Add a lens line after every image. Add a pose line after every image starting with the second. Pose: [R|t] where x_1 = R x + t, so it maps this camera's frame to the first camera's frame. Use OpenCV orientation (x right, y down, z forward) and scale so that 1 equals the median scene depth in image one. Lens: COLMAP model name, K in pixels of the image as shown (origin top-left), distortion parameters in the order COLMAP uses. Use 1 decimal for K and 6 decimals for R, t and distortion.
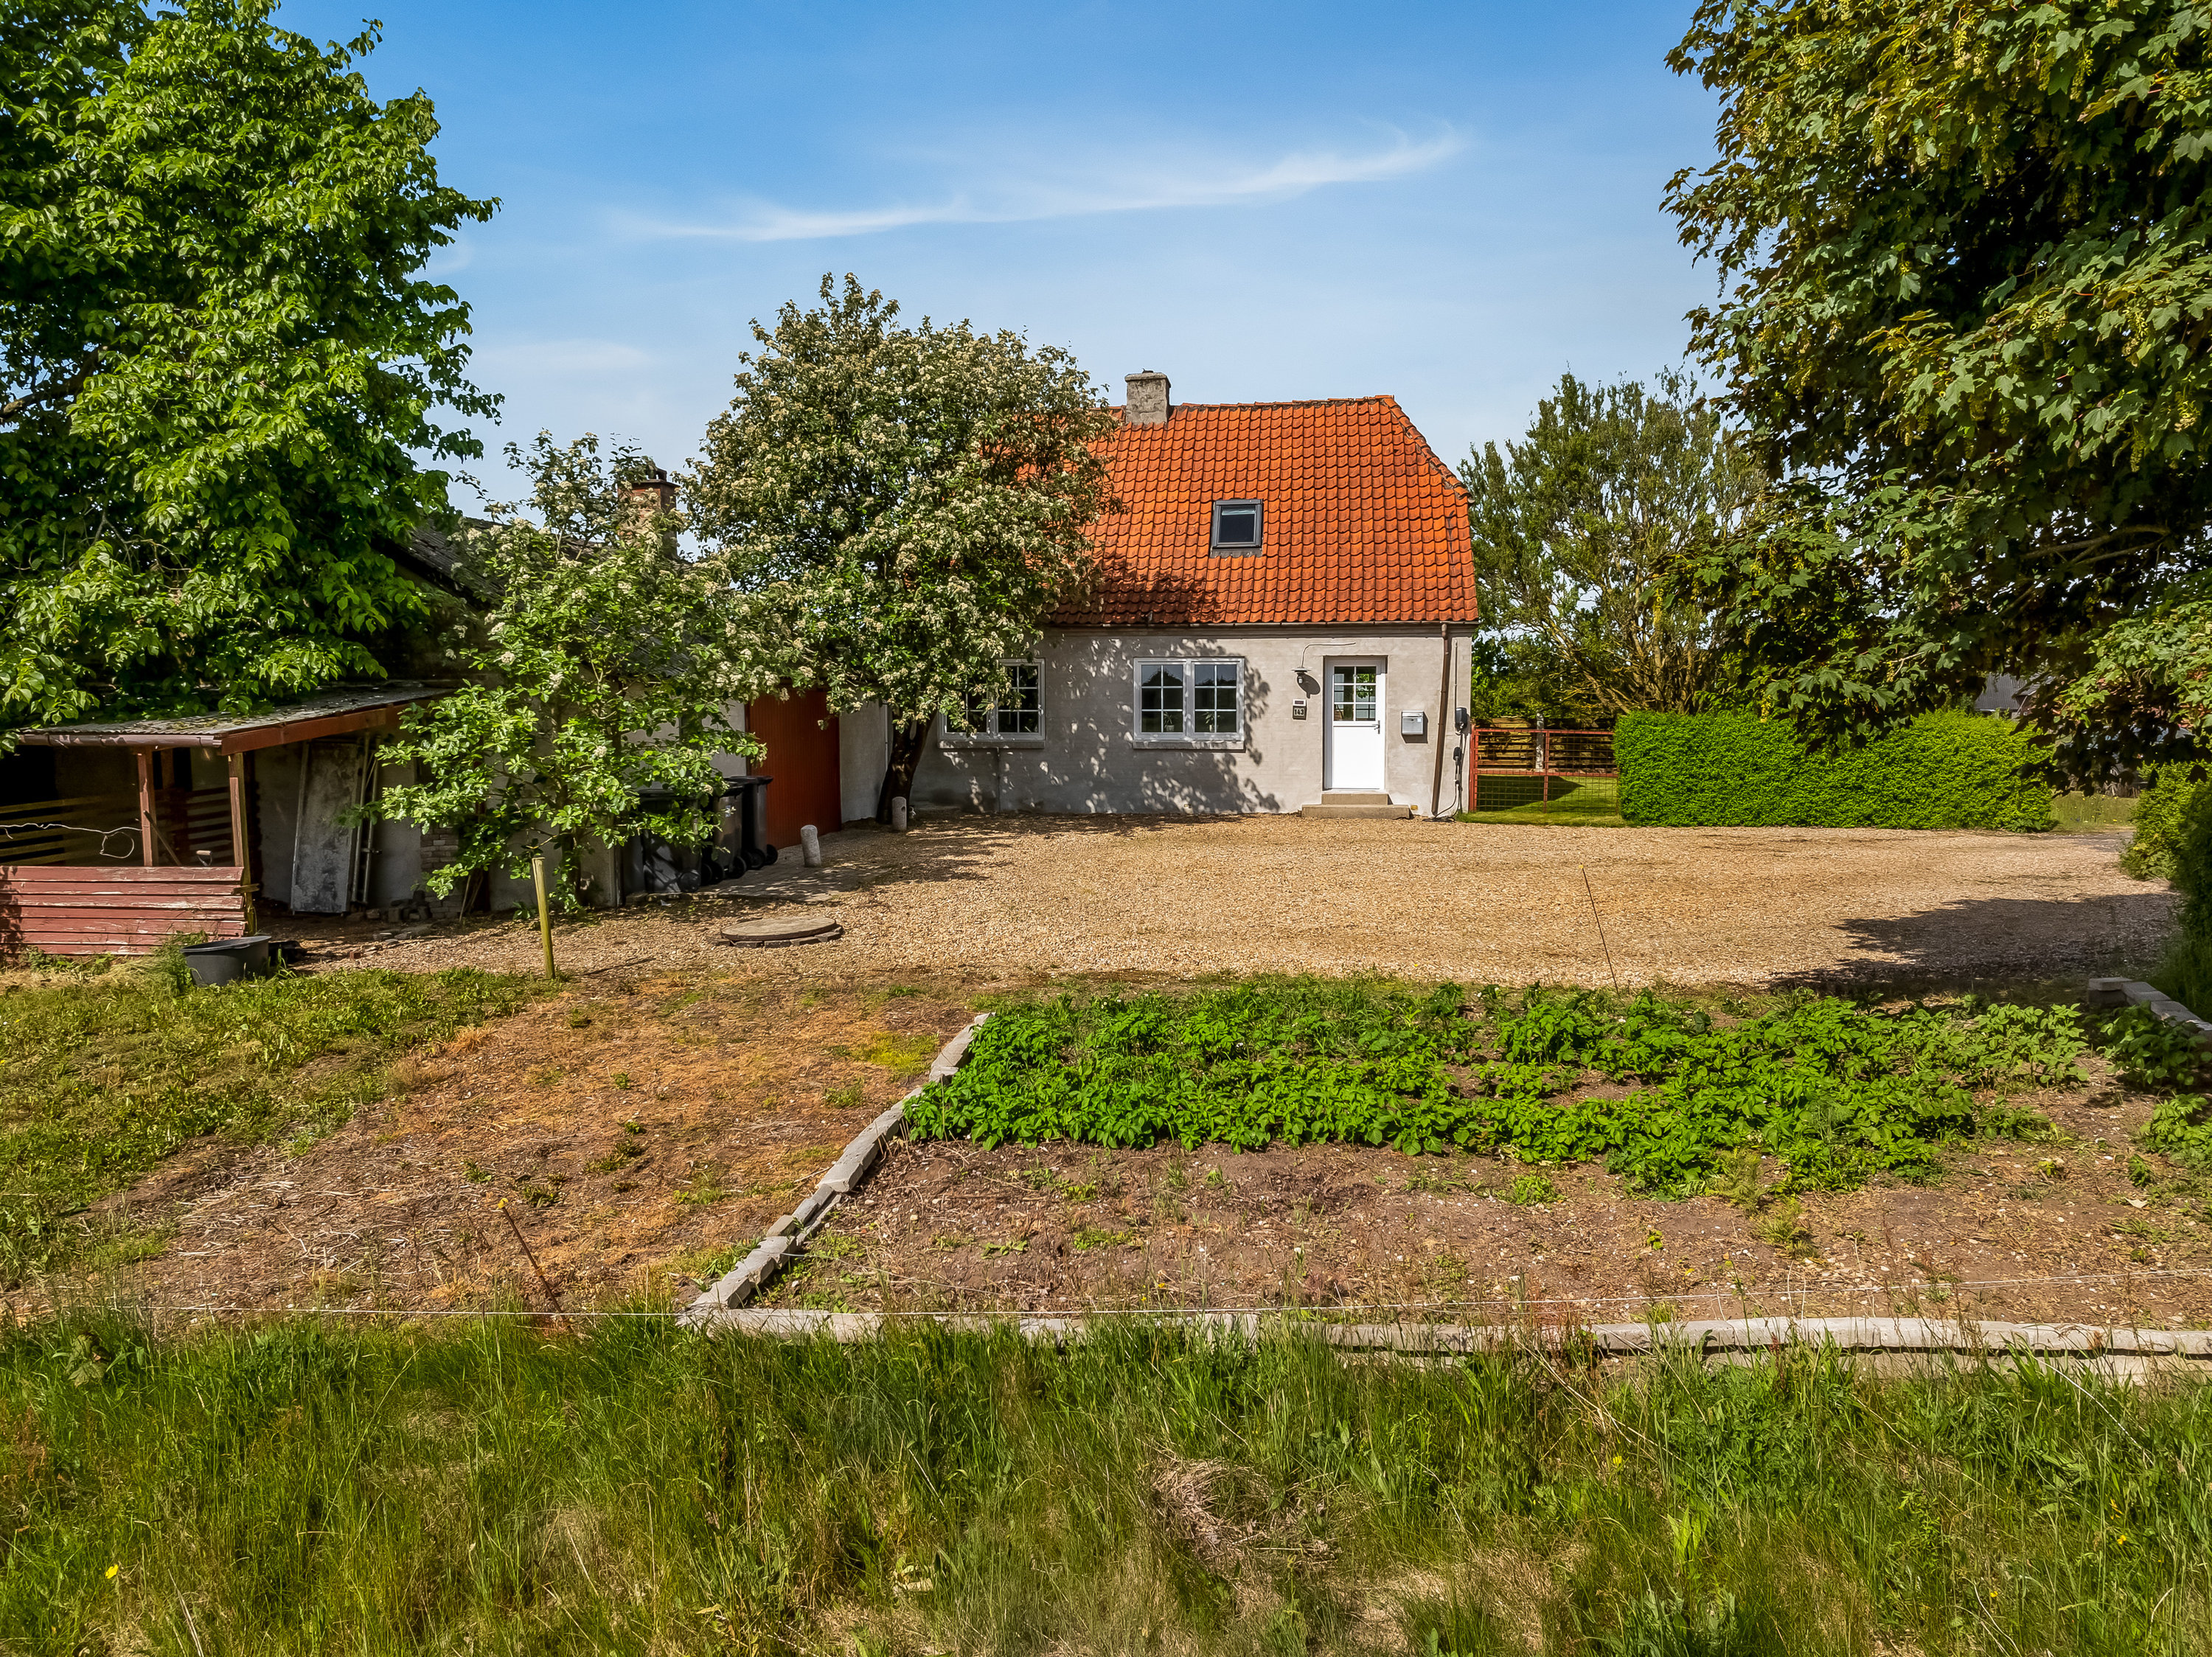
lens RADIAL K [[1574.4, 0, 1106.0], [0, 1574.4, 828.5], [0, 0, 1]] dist [-0.039525, 0.003566]
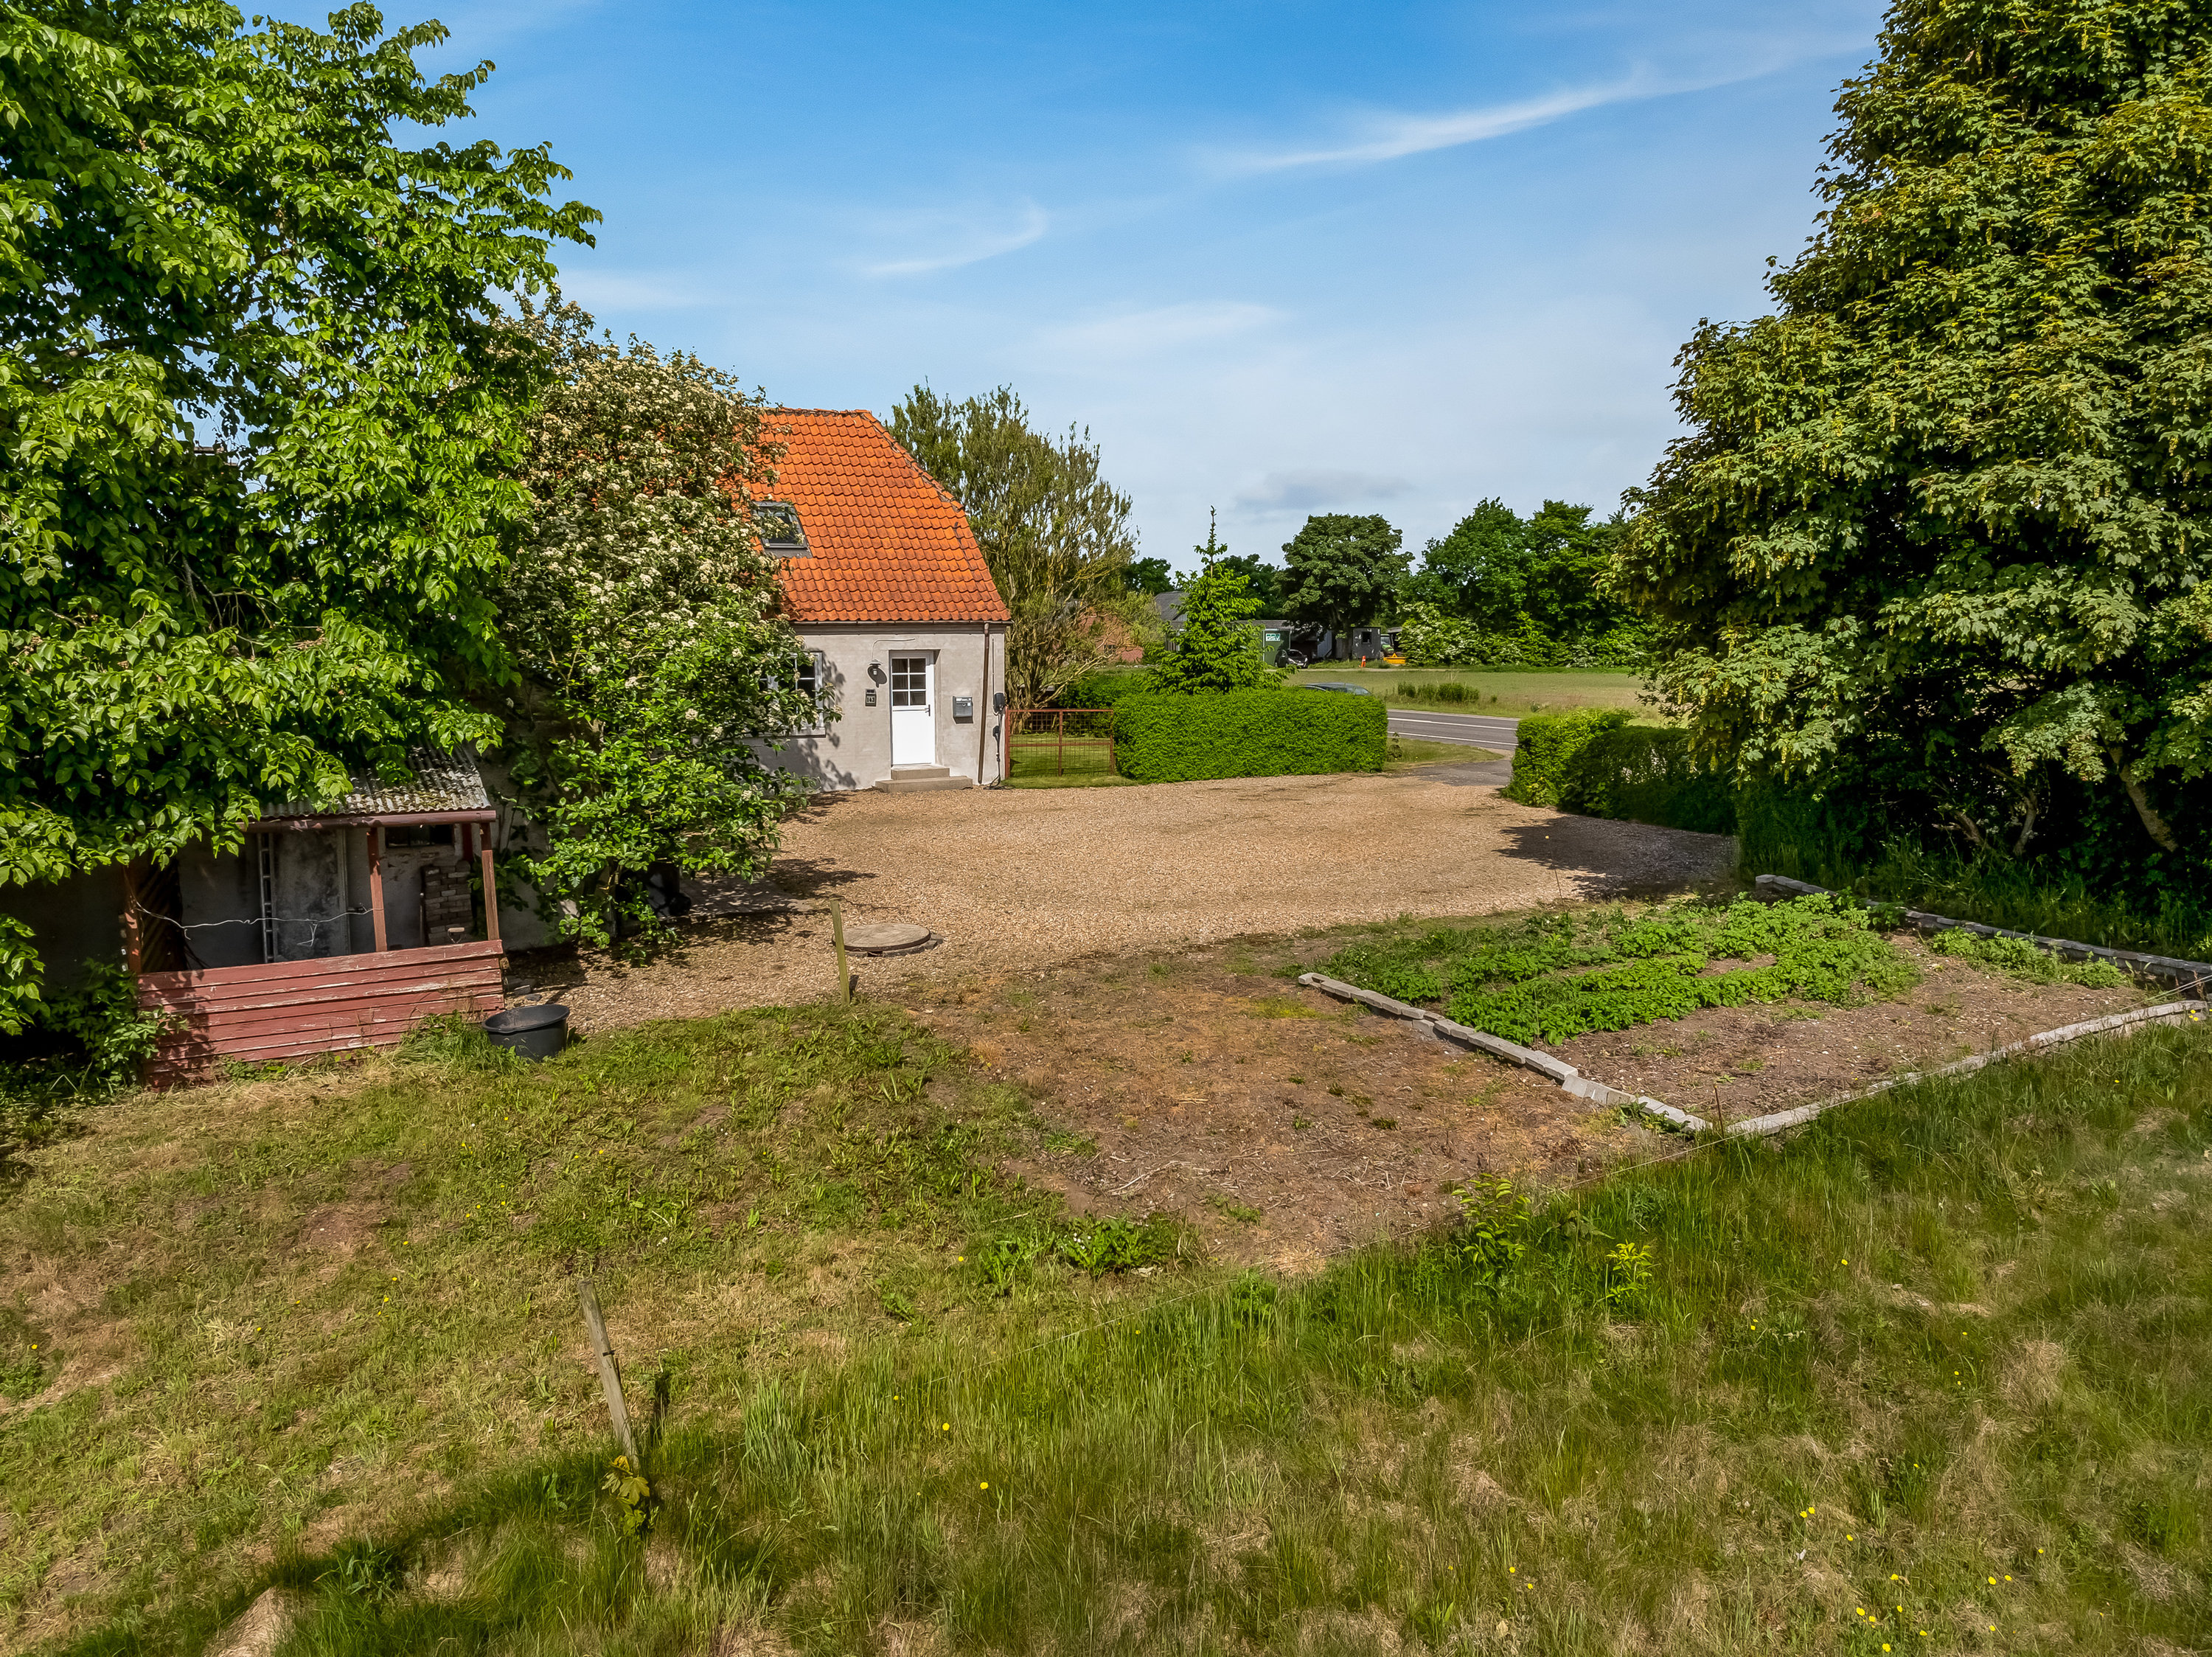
lens RADIAL K [[1574.4, 0, 1106.0], [0, 1574.4, 828.5], [0, 0, 1]] dist [-0.039525, 0.003566]
pose [[0.793671, -0.077913, 0.603338, -0.438574], [0.048671, 0.996718, 0.064688, -0.046859], [-0.606397, -0.021976, 0.794858, -0.007966]]
